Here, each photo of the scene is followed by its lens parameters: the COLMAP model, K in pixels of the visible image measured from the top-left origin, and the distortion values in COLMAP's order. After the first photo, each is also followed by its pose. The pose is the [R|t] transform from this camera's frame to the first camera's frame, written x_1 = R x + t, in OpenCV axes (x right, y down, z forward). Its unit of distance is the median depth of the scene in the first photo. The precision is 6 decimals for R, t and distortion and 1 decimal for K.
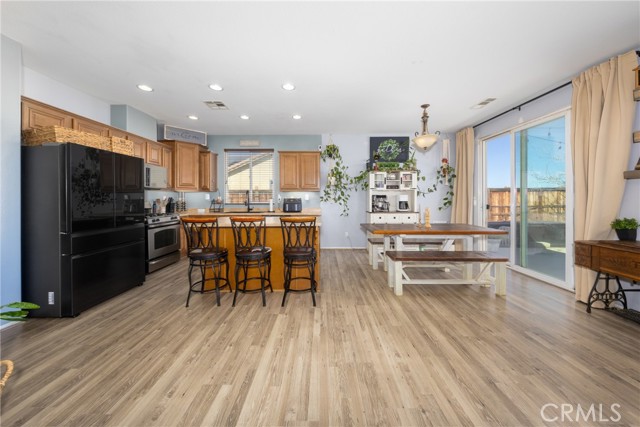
lens RADIAL K [[229.4, 0, 314.3], [0, 229.4, 198.2], [0, 0, 1]] dist [-0.000380, -0.000105]
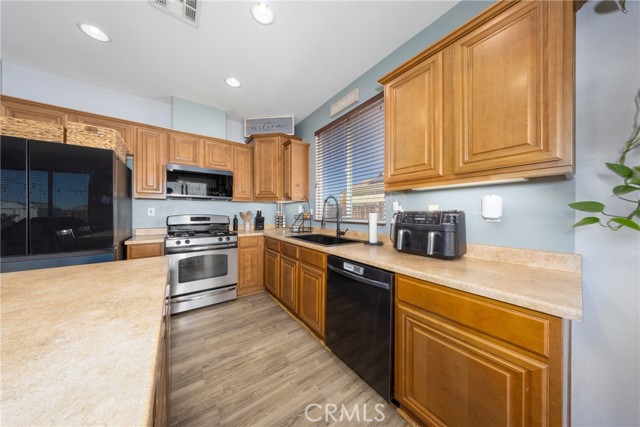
lens RADIAL K [[189.8, 0, 317.7], [0, 189.8, 214.4], [0, 0, 1]] dist [0.000331, 0.000020]
pose [[0.607155, 0.007188, -0.794551, 0.033814], [0.000390, 0.999956, 0.009345, 0.004881], [0.794583, -0.005983, 0.607126, 1.161096]]
